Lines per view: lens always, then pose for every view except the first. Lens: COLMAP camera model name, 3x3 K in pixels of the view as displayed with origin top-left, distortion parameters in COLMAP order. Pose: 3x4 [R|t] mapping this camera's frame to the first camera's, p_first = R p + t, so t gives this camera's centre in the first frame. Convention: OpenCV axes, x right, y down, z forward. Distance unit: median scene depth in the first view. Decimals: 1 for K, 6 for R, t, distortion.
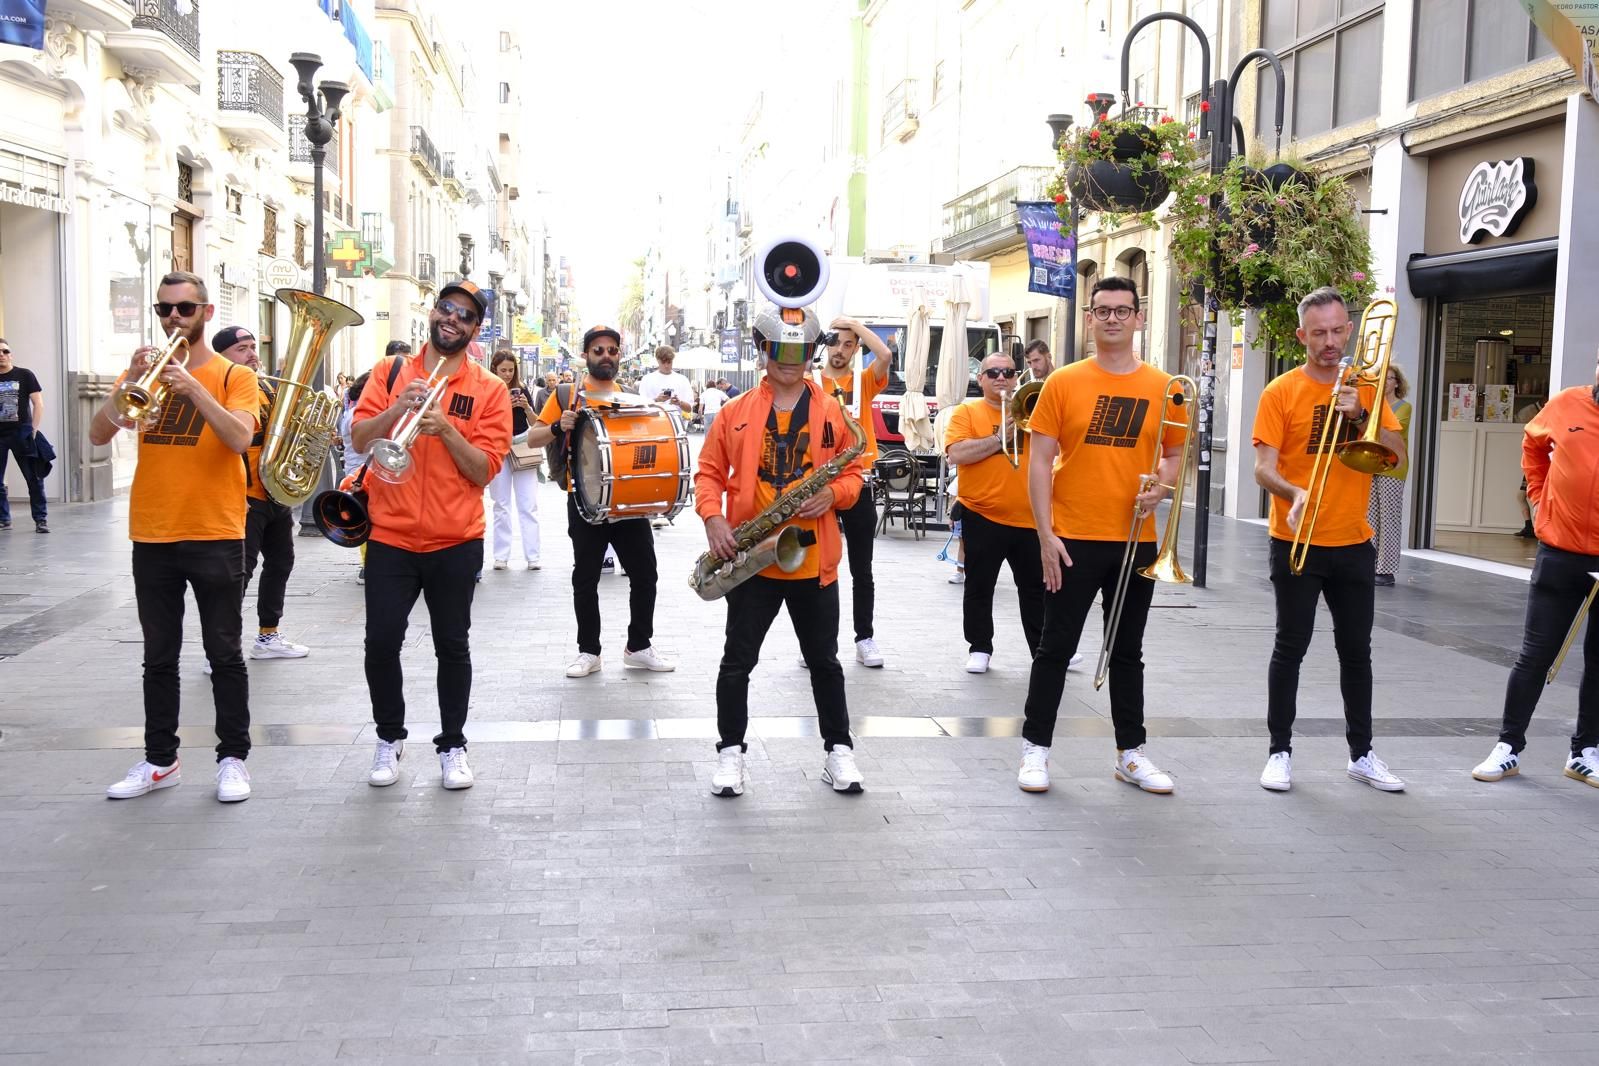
lens RADIAL K [[1580.2, 0, 784.5], [0, 1580.2, 555.7], [0, 0, 1]] dist [-0.048702, 0.041971]
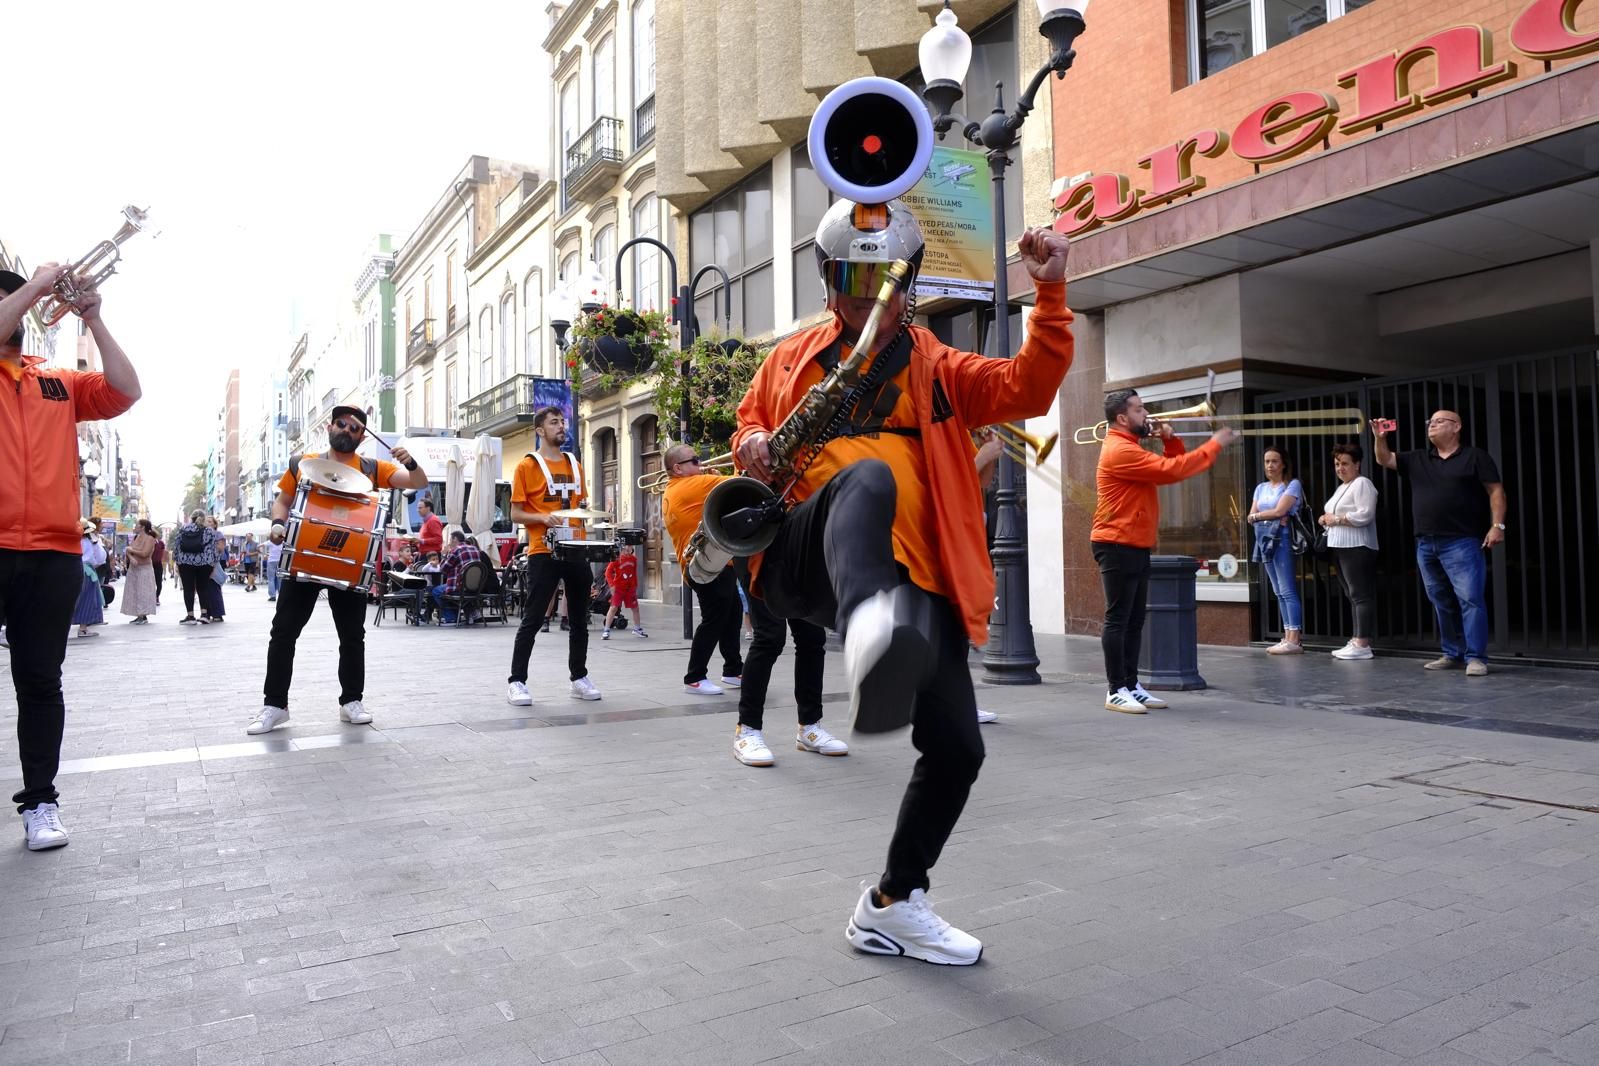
lens RADIAL K [[1093.4, 0, 802.9], [0, 1093.4, 526.0], [0, 0, 1]] dist [-0.028467, 0.017269]
pose [[0.915614, -0.020957, 0.401511, -0.034336], [0.071408, 0.991240, -0.111103, 0.040261], [-0.395666, 0.130399, 0.909090, 0.075841]]
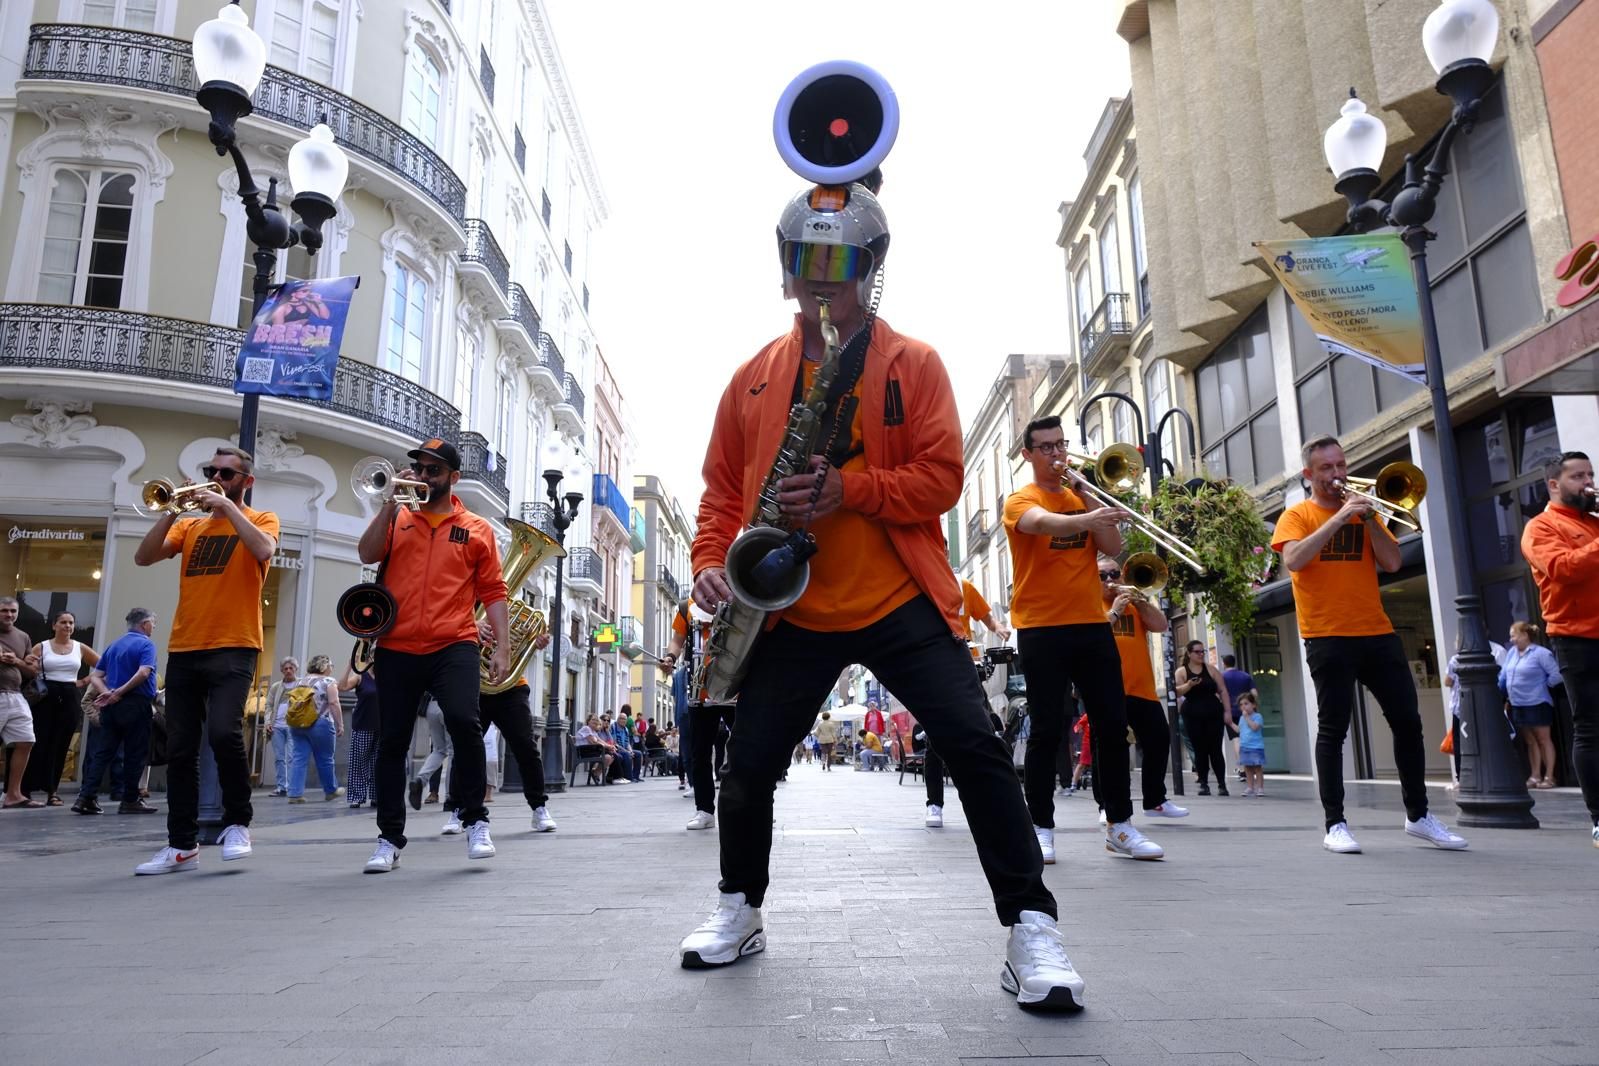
lens RADIAL K [[1088.2, 0, 792.5], [0, 1088.2, 538.9], [0, 0, 1]] dist [-0.009694, 0.000976]
pose [[0.992546, -0.052979, -0.109753, 0.059761], [0.018928, 0.956654, -0.290613, 0.082525], [0.120392, 0.286369, 0.950525, 0.038069]]
